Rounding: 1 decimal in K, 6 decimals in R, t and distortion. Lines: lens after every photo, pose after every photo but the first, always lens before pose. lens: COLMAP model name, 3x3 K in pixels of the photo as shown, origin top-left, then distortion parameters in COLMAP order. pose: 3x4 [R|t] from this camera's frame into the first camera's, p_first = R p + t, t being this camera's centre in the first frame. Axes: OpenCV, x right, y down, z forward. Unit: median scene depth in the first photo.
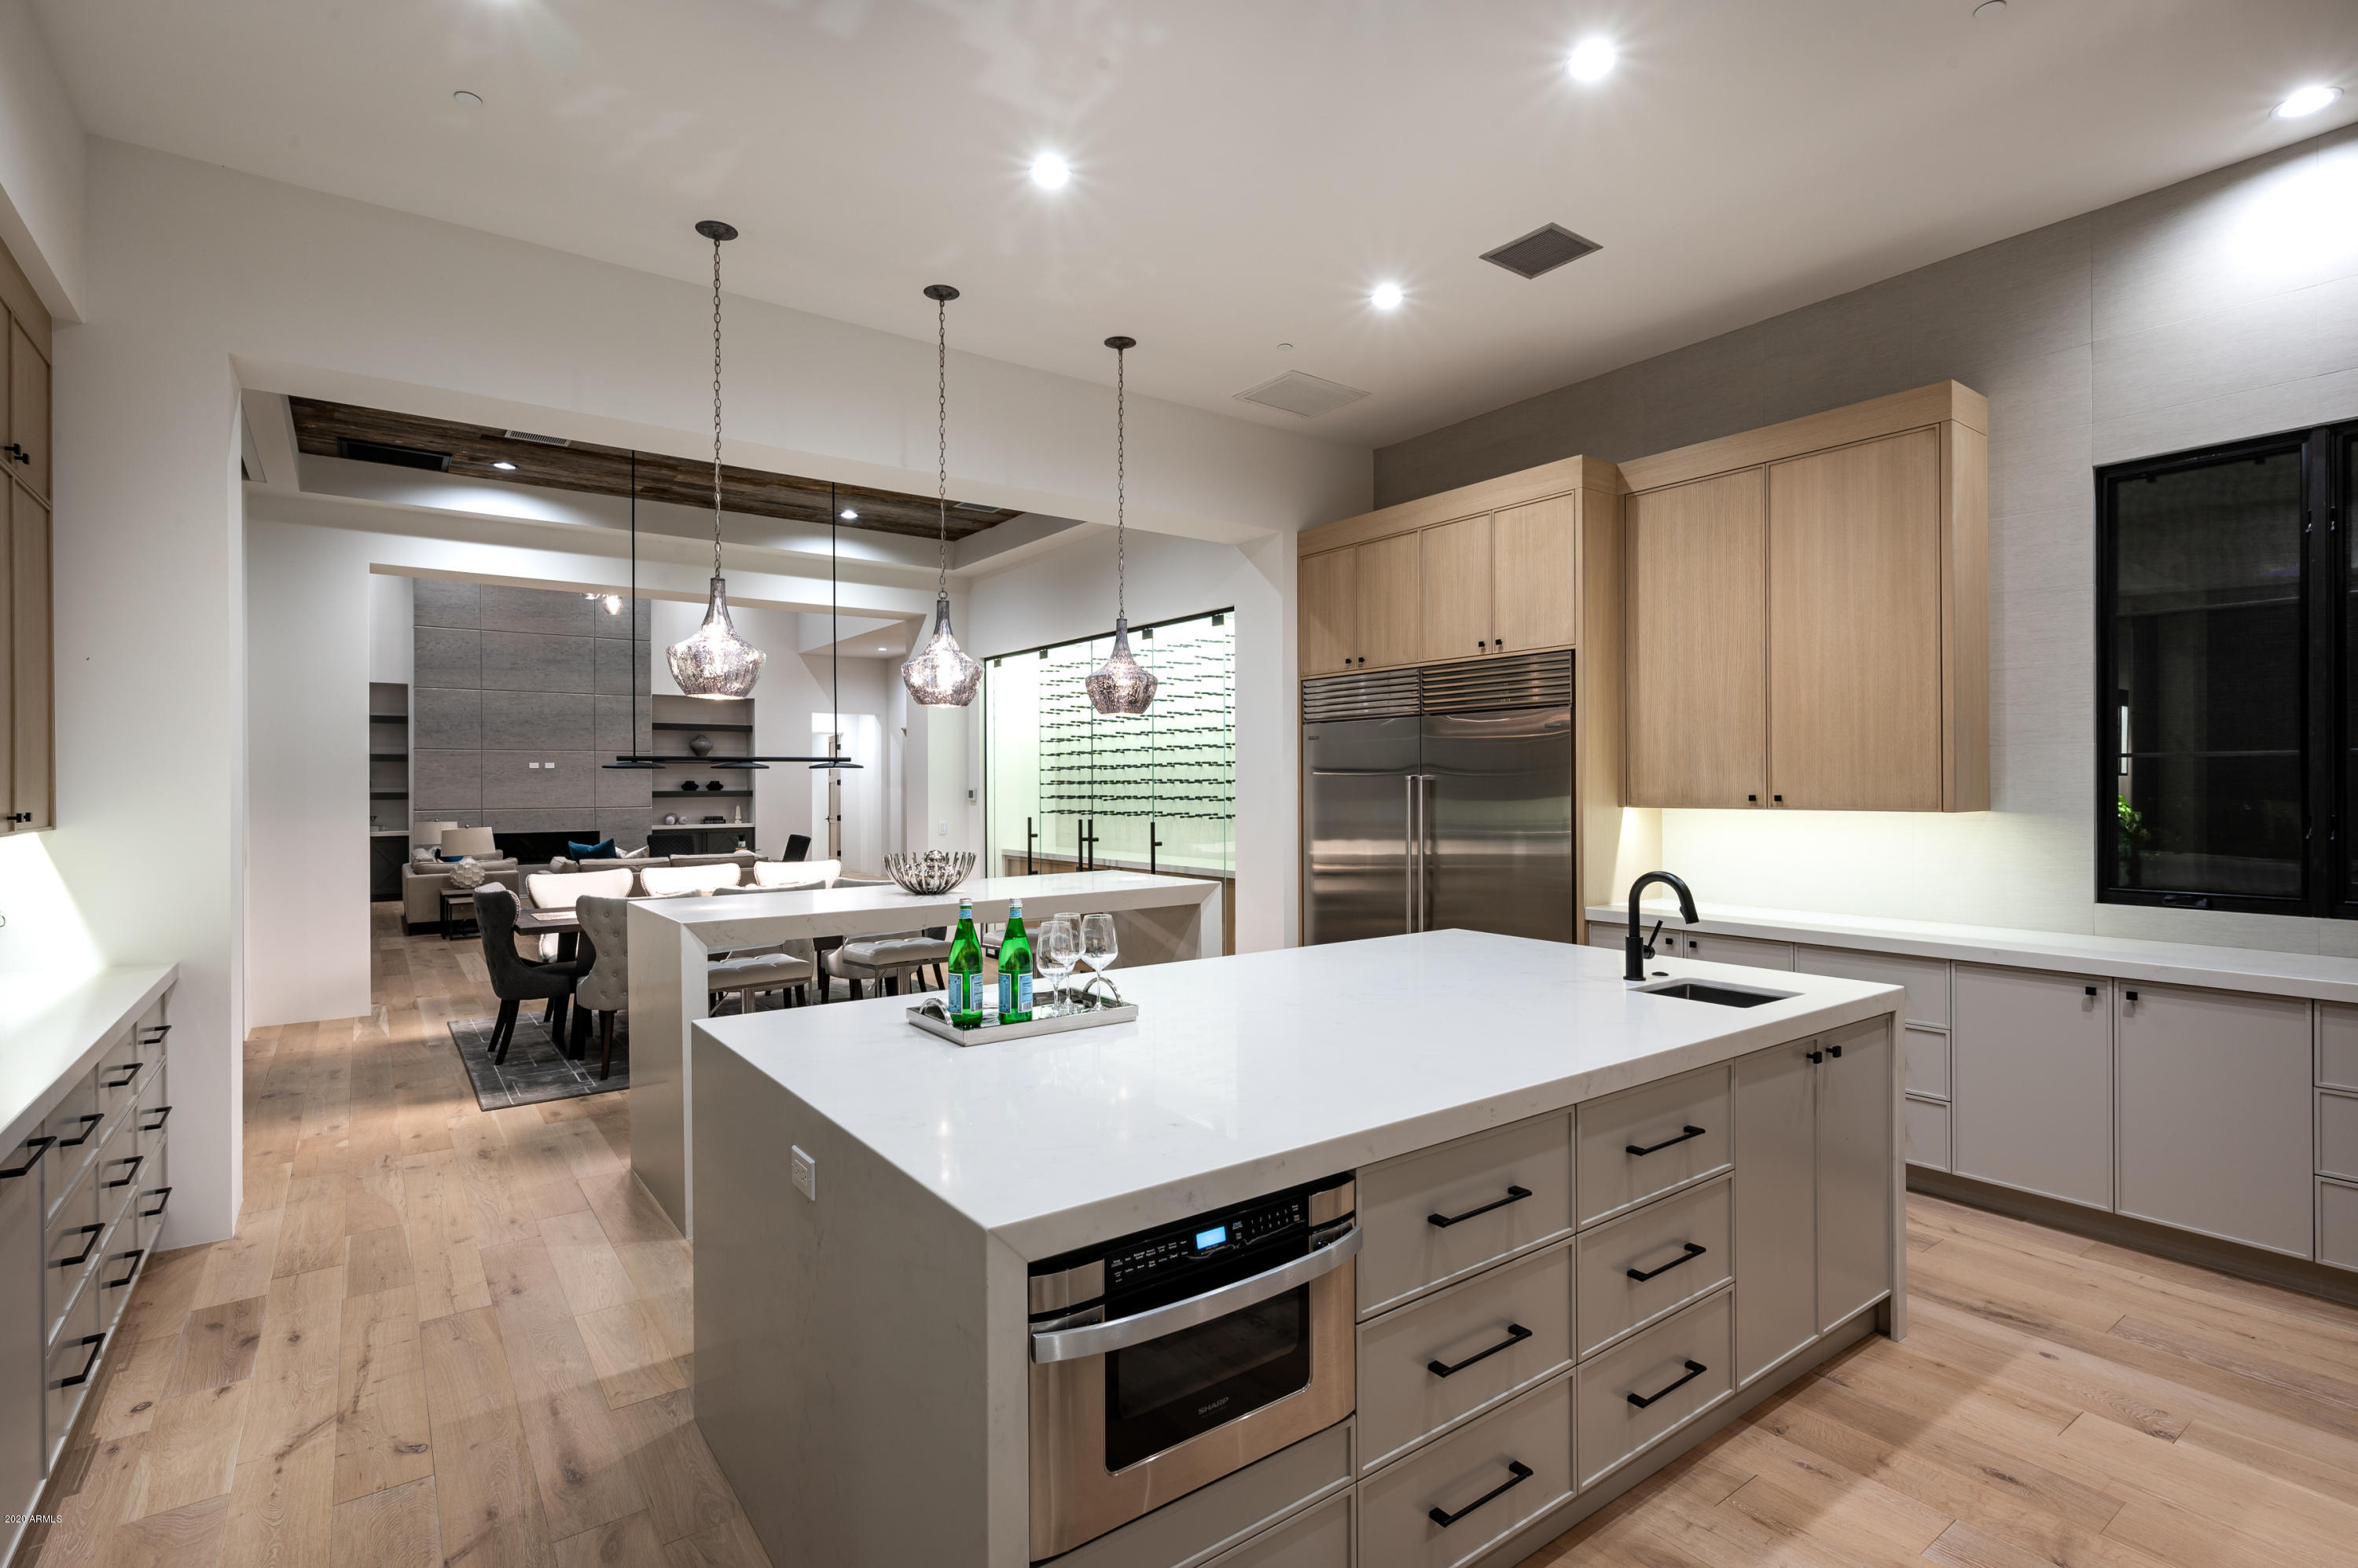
lens RADIAL K [[1124.0, 0, 1174.9], [0, 1124.0, 788.3], [0, 0, 1]] dist [-0.000546, 0.002522]
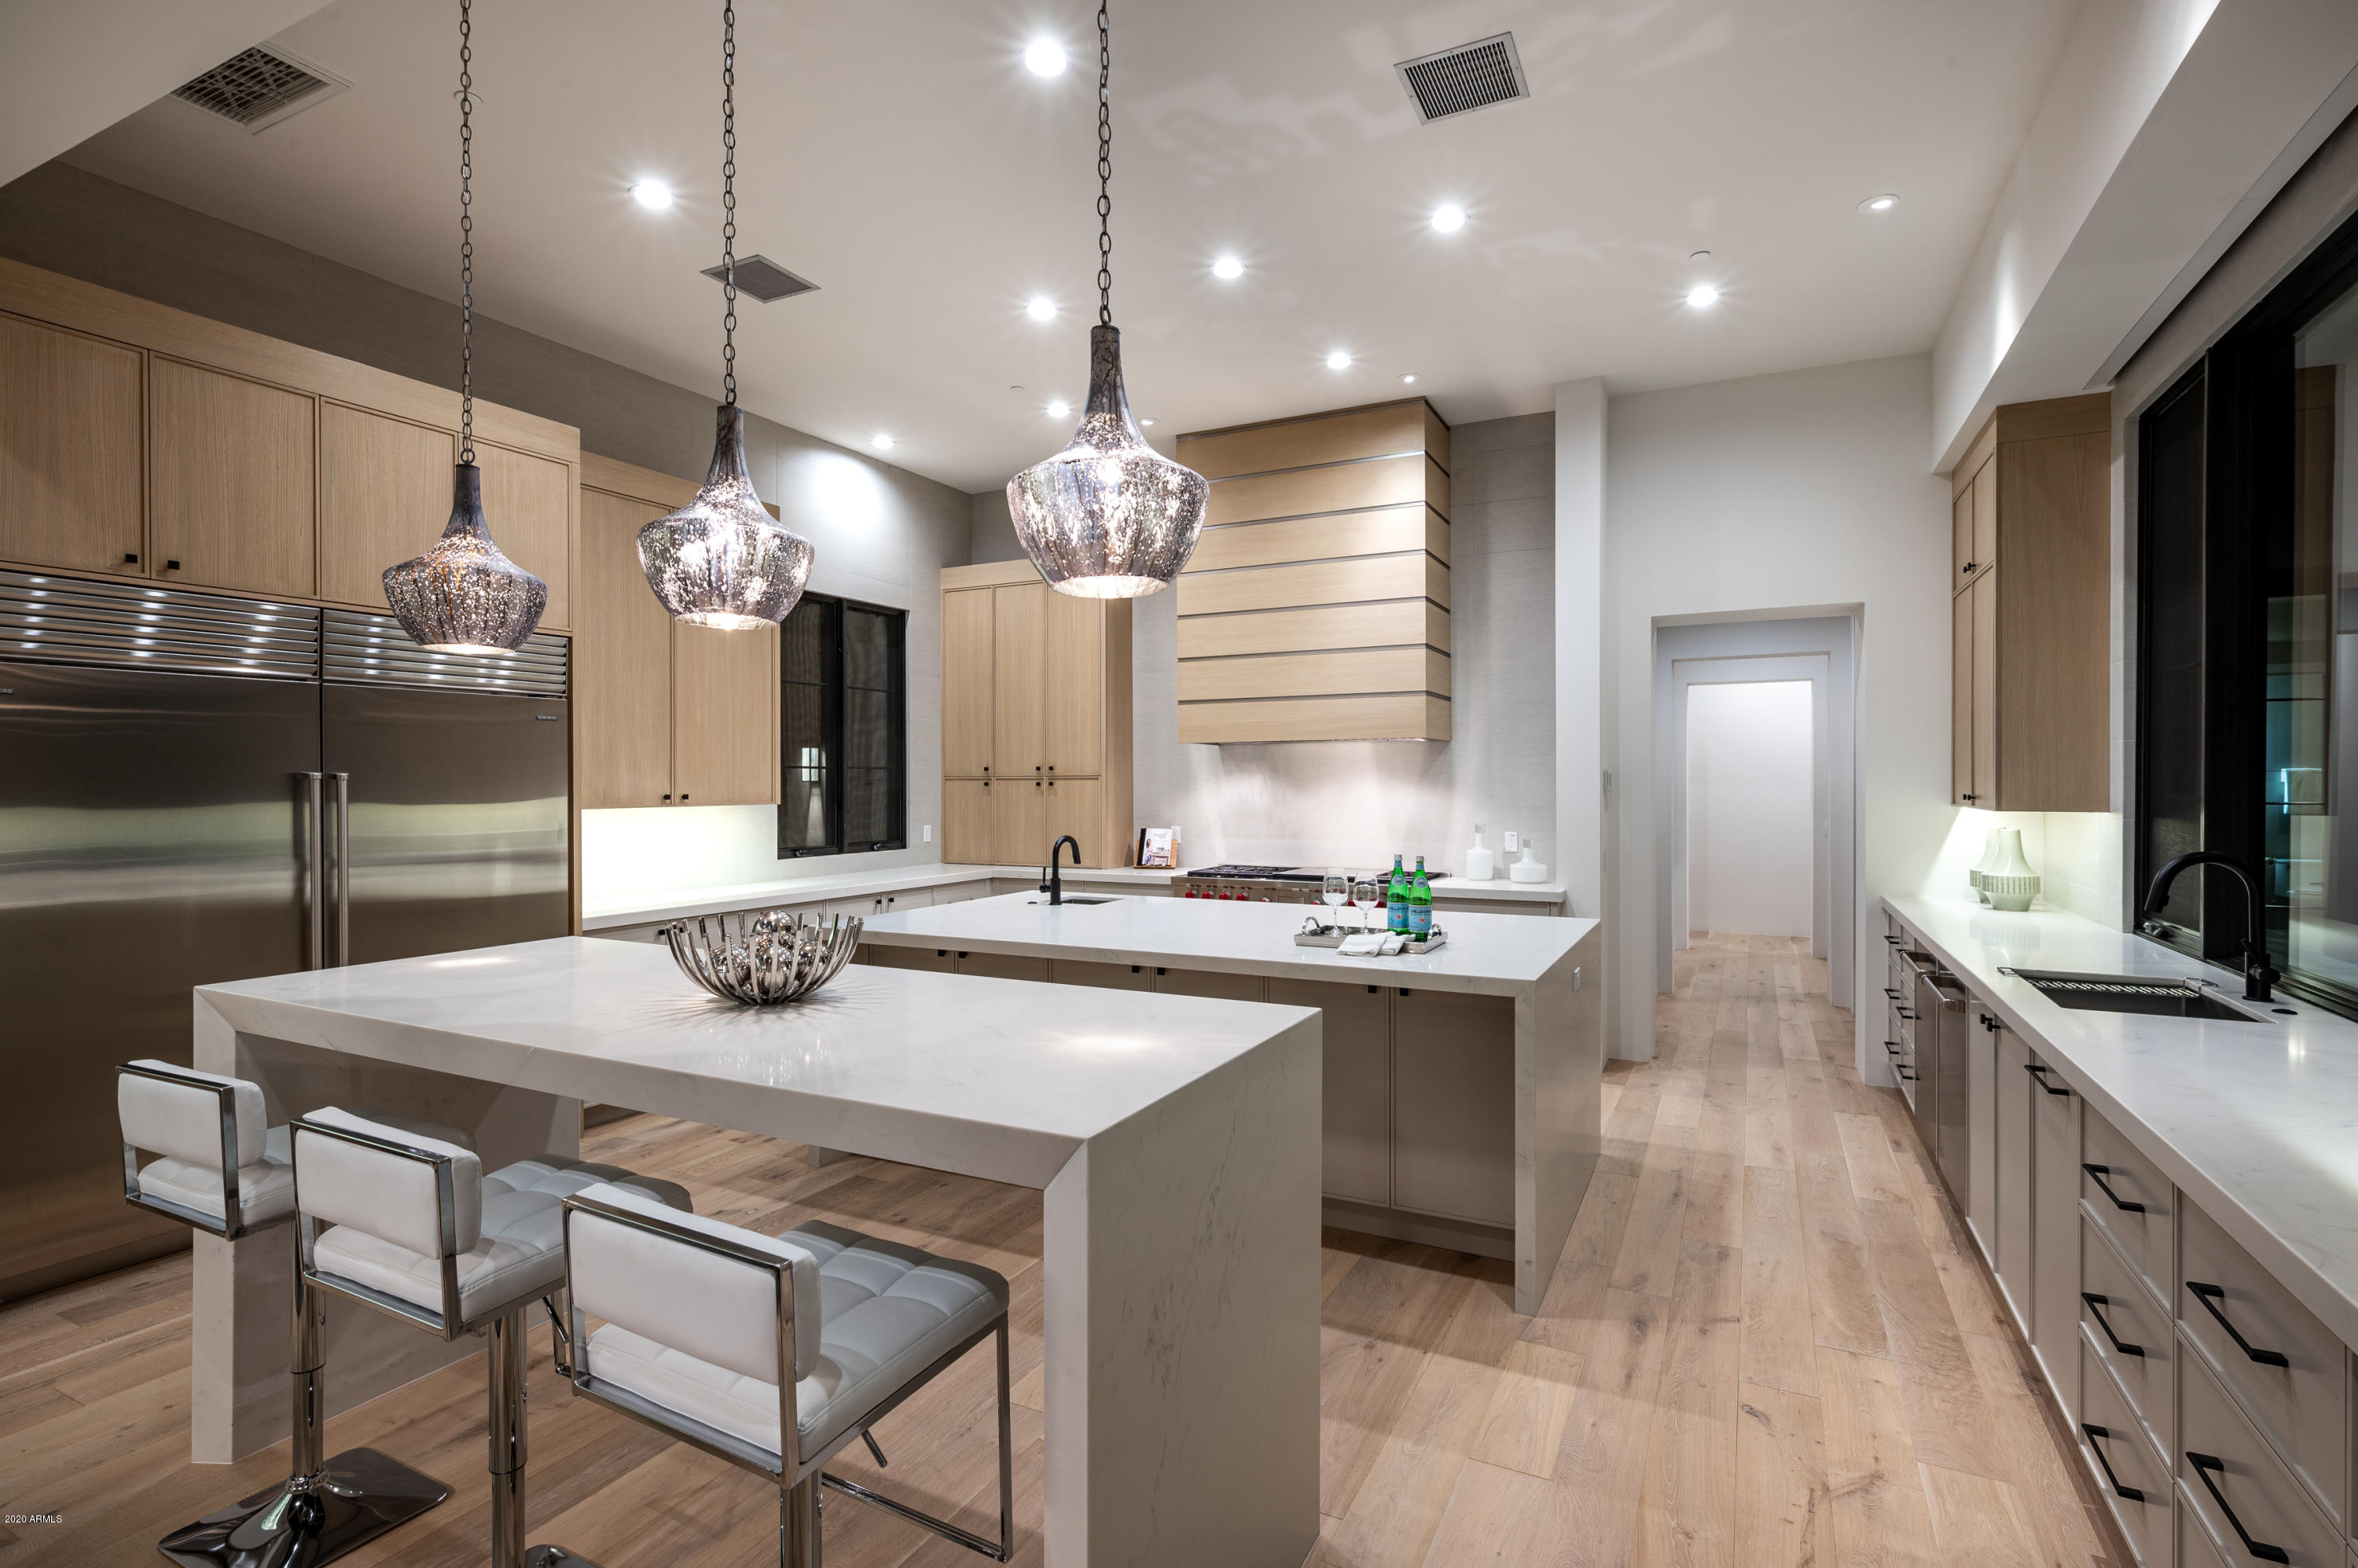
lens RADIAL K [[1124.0, 0, 1183.6], [0, 1124.0, 788.3], [0, 0, 1]] dist [-0.000546, 0.002522]
pose [[-0.457907, 0.000397, 0.889000, -1.251793], [0.006770, 0.999972, 0.003041, -0.000183], [-0.888974, 0.007411, -0.457897, 1.785634]]
